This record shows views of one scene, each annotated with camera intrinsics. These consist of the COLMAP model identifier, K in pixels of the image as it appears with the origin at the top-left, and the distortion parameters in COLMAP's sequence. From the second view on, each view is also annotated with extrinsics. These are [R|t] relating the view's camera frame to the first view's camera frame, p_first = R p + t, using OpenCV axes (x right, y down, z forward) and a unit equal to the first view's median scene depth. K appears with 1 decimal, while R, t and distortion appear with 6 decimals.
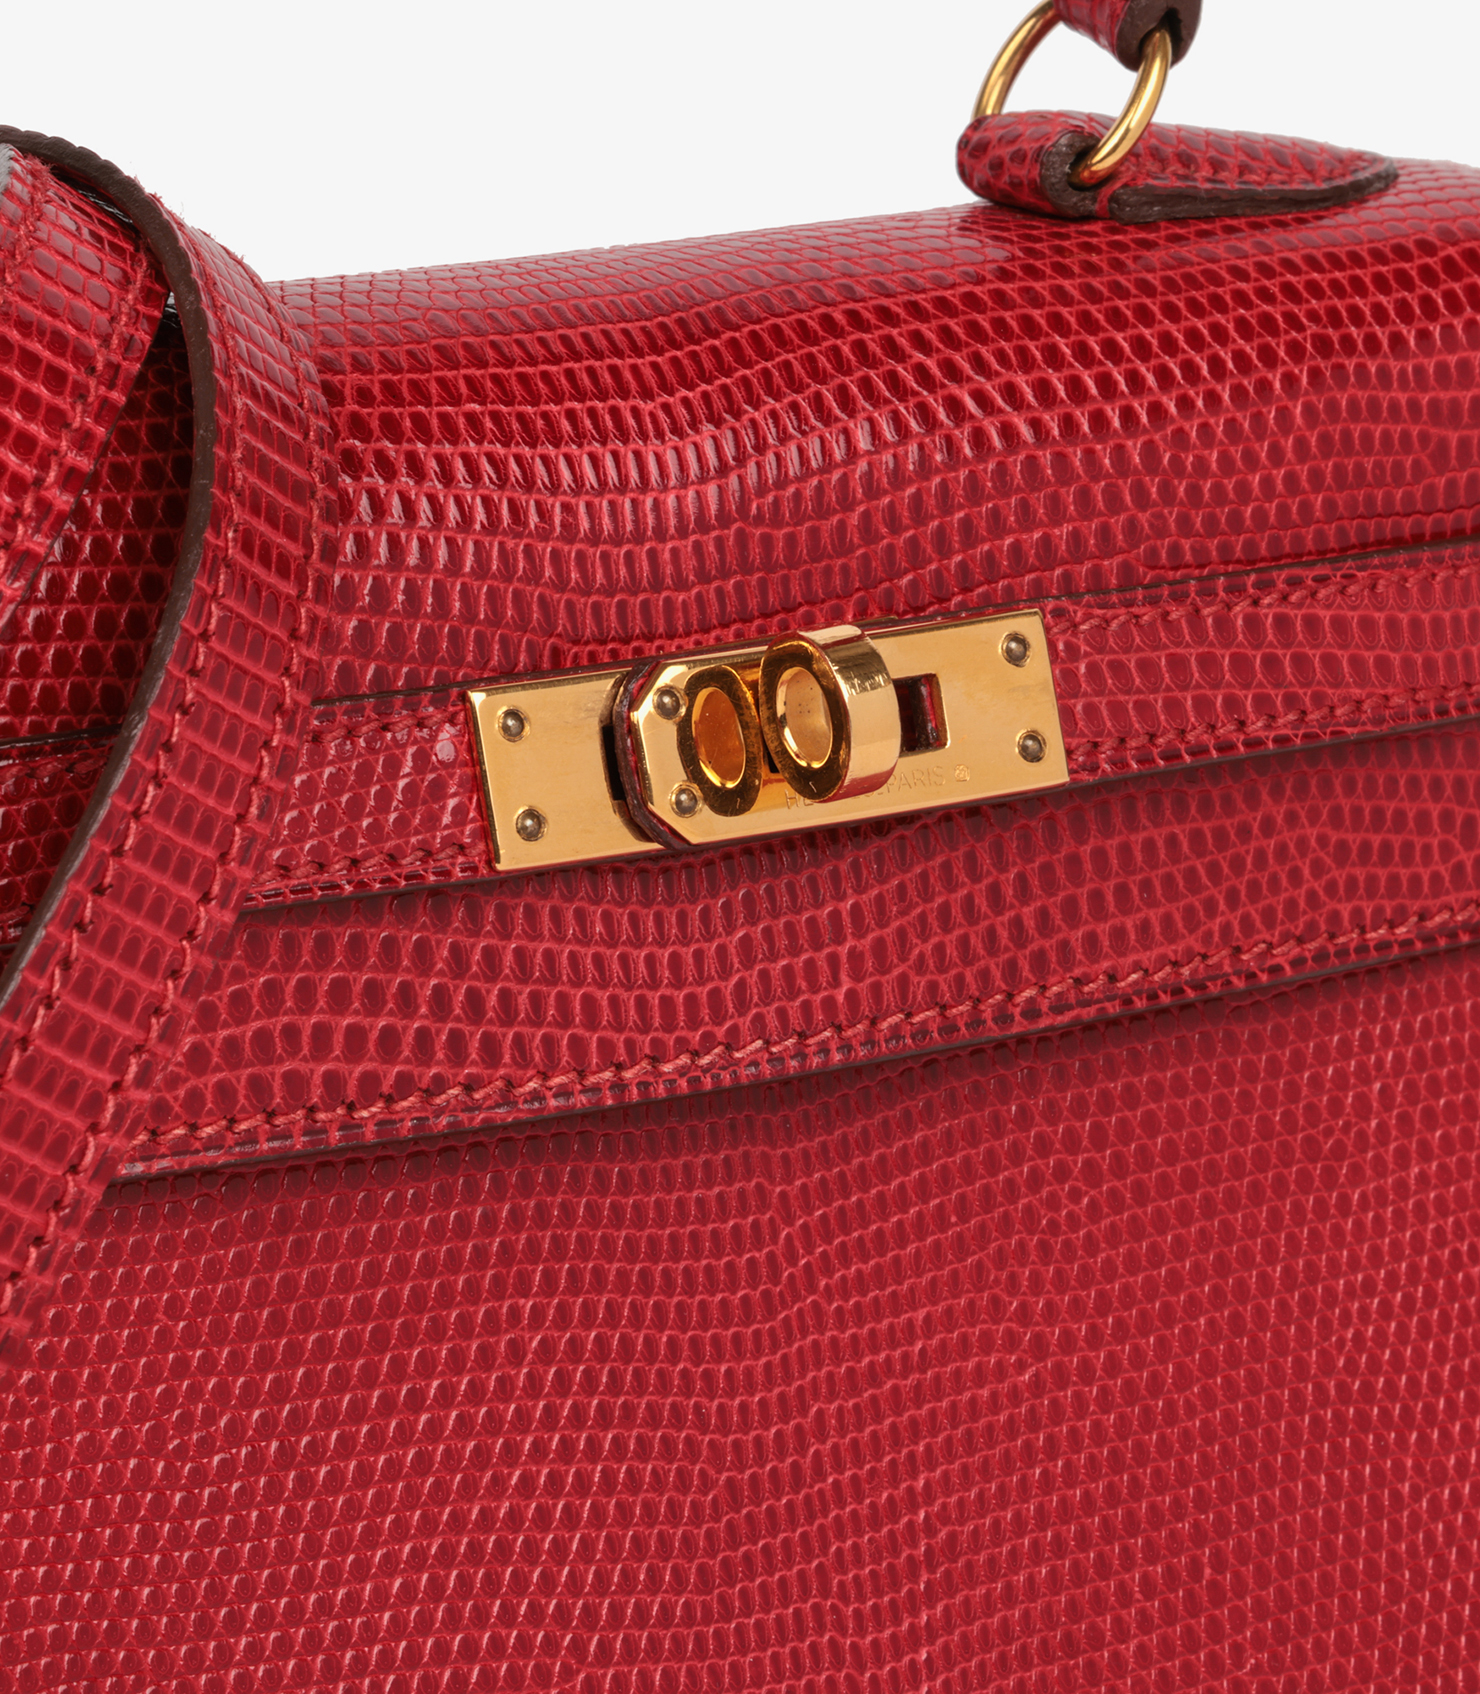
lens RADIAL K [[6805.5, 0, 740.0], [0, 6805.5, 847.0], [0, 0, 1]] dist [0.404619, -8.546632]
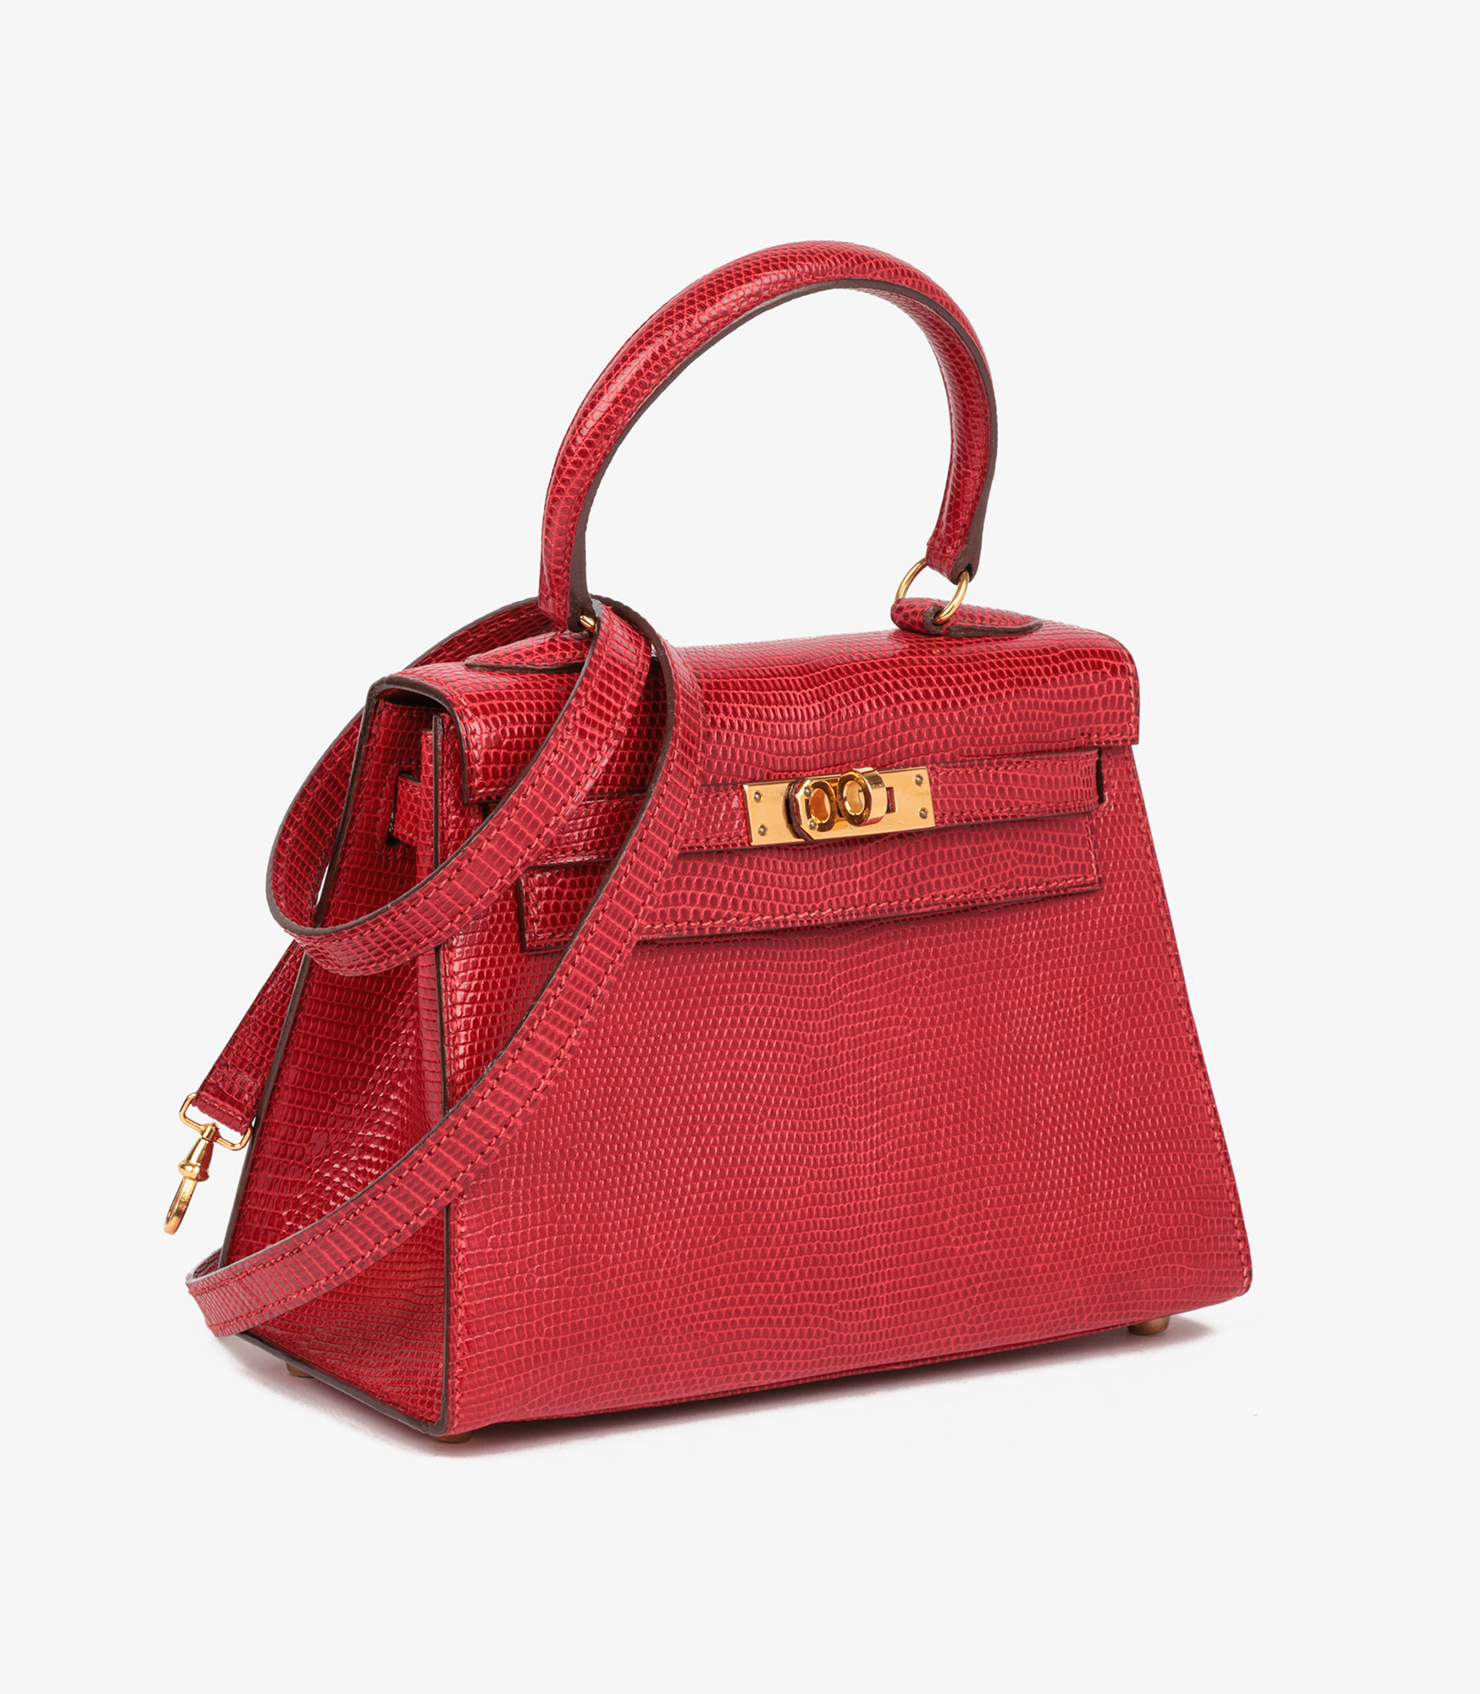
lens RADIAL K [[6805.5, 0, 740.0], [0, 6805.5, 847.0], [0, 0, 1]] dist [0.404619, -8.546632]
pose [[0.994784, 0.032688, 0.096625, -0.315723], [-0.027055, 0.997889, -0.059037, 0.173392], [-0.098351, 0.056114, 0.993568, -1.889716]]
